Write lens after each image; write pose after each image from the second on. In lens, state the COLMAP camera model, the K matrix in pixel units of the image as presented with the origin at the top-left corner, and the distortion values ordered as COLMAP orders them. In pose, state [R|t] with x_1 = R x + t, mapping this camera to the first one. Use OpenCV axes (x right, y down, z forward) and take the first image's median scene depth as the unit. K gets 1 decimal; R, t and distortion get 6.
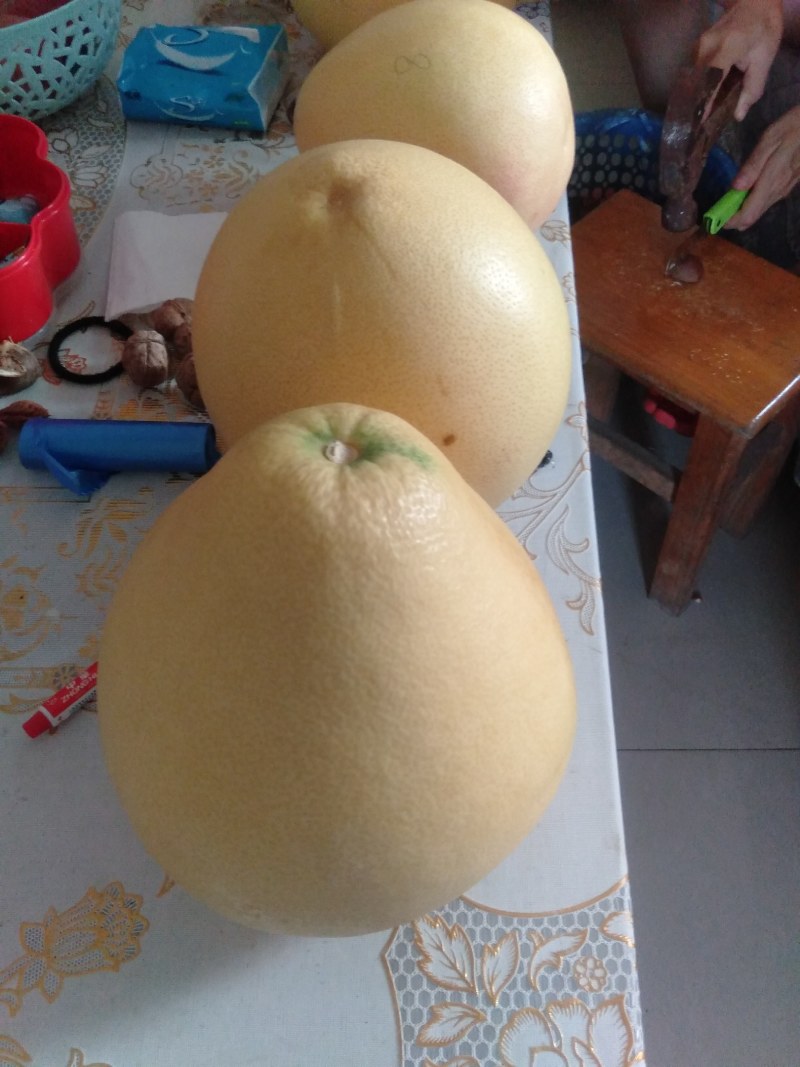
lens RADIAL K [[1020.2, 0, 400.0], [0, 1020.2, 533.5], [0, 0, 1]] dist [0.074771, -0.114037]
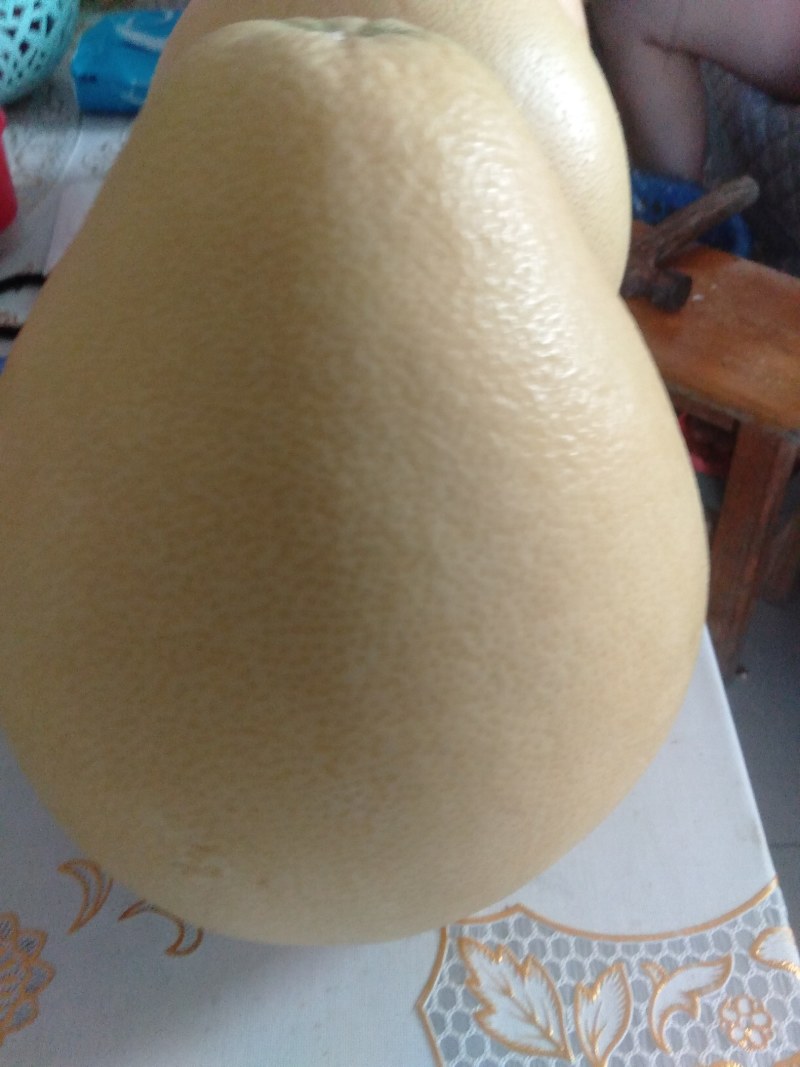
lens RADIAL K [[1020.2, 0, 400.0], [0, 1020.2, 533.5], [0, 0, 1]] dist [0.074771, -0.114037]
pose [[0.999295, -0.030115, 0.022400, -0.034249], [0.033769, 0.981890, -0.186419, 0.241774], [-0.016381, 0.187044, 0.982215, 0.319201]]
